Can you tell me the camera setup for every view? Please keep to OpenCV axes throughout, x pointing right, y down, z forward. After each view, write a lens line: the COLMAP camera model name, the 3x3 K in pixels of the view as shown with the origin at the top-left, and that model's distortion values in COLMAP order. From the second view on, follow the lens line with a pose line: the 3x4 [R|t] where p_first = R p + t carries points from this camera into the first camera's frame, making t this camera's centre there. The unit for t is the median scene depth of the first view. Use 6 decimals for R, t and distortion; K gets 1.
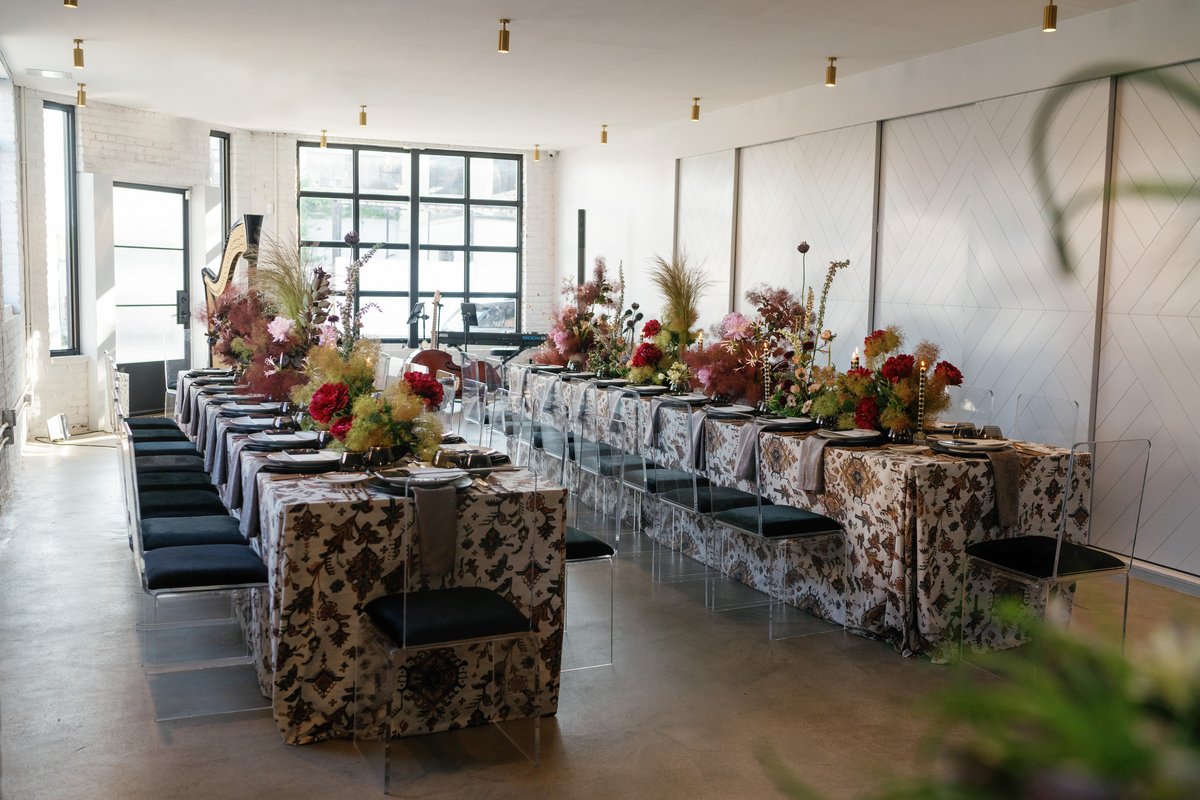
lens RADIAL K [[1112.5, 0, 598.6], [0, 1112.5, 401.6], [0, 0, 1]] dist [-0.067294, 0.000000]
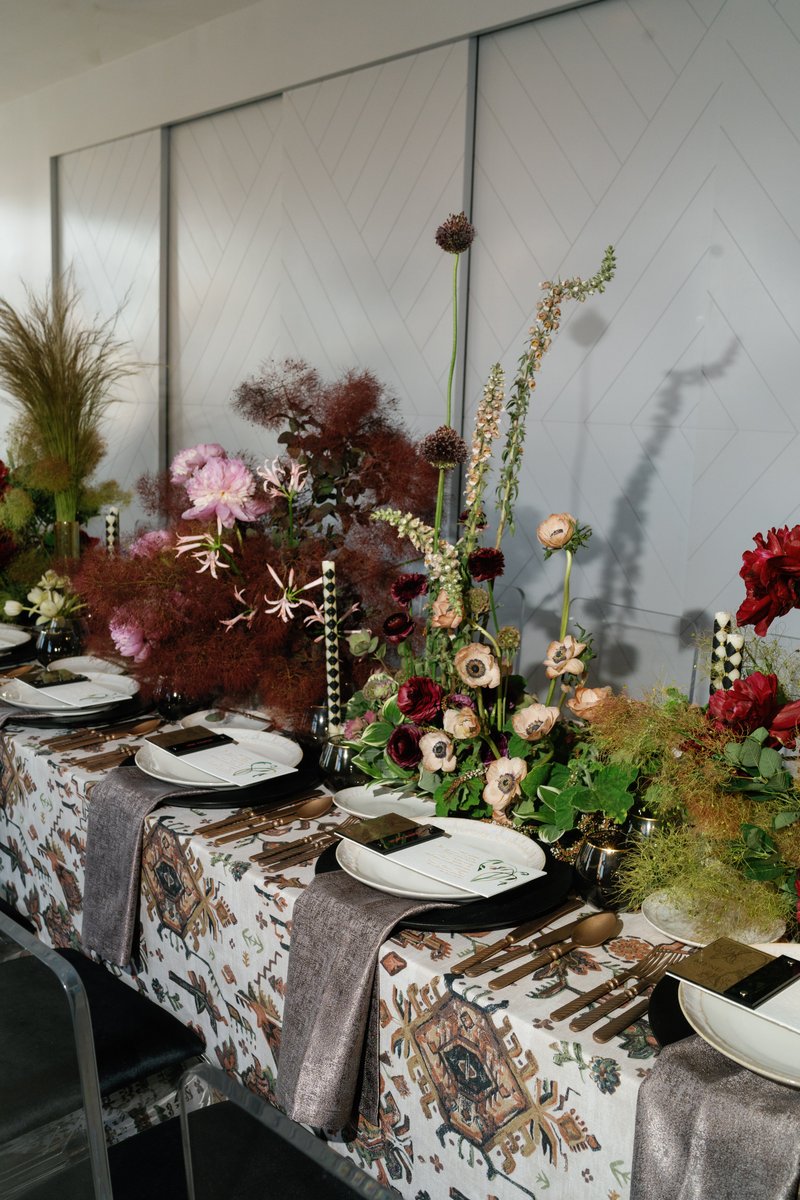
lens RADIAL K [[1112.5, 0, 403.9], [0, 1112.5, 599.5], [0, 0, 1]] dist [-0.067294, 0.000000]
pose [[0.938105, -0.056658, 0.341684, 0.059160], [0.028154, 0.995739, 0.087815, -0.062565], [-0.345204, -0.072760, 0.935703, 0.665557]]
